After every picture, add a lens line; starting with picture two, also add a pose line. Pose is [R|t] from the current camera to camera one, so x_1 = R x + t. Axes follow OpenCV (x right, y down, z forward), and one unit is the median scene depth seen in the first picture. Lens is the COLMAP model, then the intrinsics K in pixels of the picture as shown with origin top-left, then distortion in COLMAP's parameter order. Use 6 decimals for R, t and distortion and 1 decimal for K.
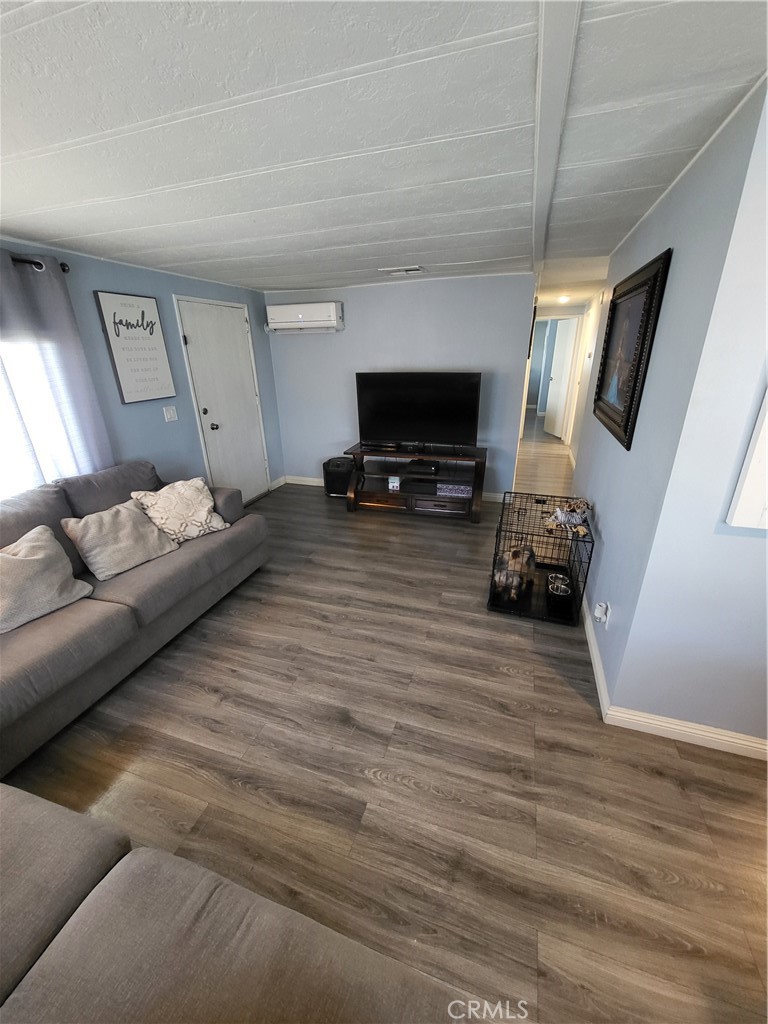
lens RADIAL K [[399.4, 0, 385.5], [0, 399.4, 513.2], [0, 0, 1]] dist [-0.000528, -0.003862]
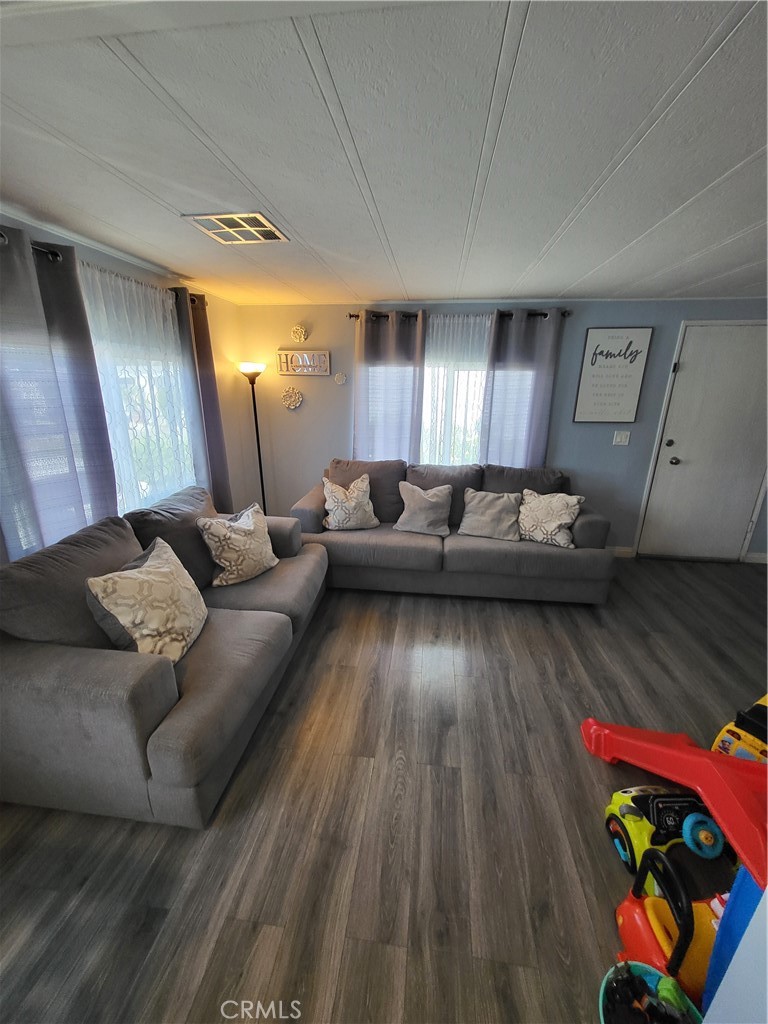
lens RADIAL K [[399.4, 0, 385.5], [0, 399.4, 513.2], [0, 0, 1]] dist [-0.000528, -0.003862]
pose [[0.195966, 0.323169, -0.925829, 0.530632], [-0.376681, 0.896509, 0.233204, -0.129877], [0.905378, 0.303042, 0.297417, 0.306798]]
